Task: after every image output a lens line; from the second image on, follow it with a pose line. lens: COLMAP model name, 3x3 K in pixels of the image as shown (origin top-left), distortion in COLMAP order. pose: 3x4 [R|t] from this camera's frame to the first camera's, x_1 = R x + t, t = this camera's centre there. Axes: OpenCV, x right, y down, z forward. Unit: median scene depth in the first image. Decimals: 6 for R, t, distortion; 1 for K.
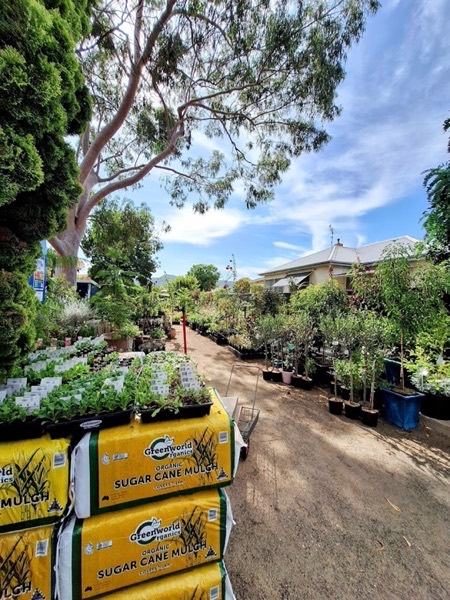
lens RADIAL K [[241.2, 0, 224.0], [0, 241.2, 299.4], [0, 0, 1]] dist [0.005992, 0.000090]
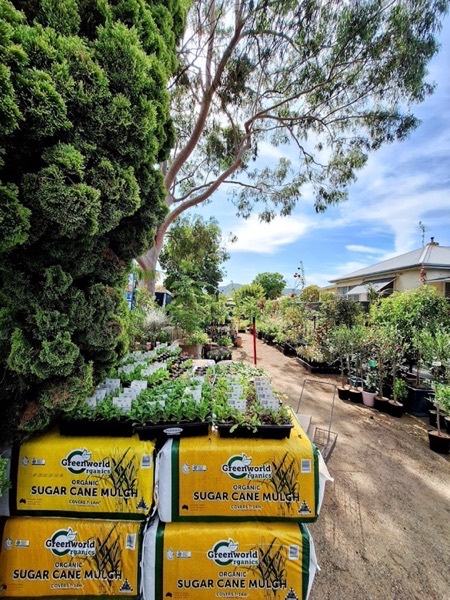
lens RADIAL K [[241.2, 0, 224.0], [0, 241.2, 299.4], [0, 0, 1]] dist [0.005992, 0.000090]
pose [[0.964633, -0.003034, -0.263578, -0.008926], [-0.006062, 0.999414, -0.033691, -0.002594], [0.263525, 0.034097, 0.964050, 0.004952]]
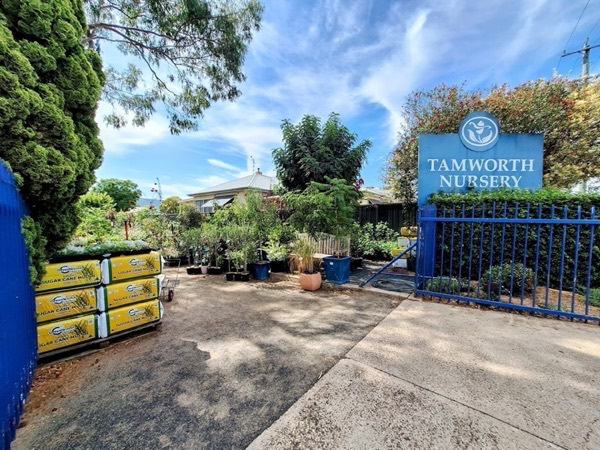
lens RADIAL K [[245.5, 0, 312.4], [0, 245.5, 230.7], [0, 0, 1]] dist [-0.010526, -0.000018]
pose [[0.829181, -0.046041, 0.557081, -0.012693], [0.019961, 0.998405, 0.052805, 0.012571], [-0.558624, -0.032665, 0.828778, -0.452673]]
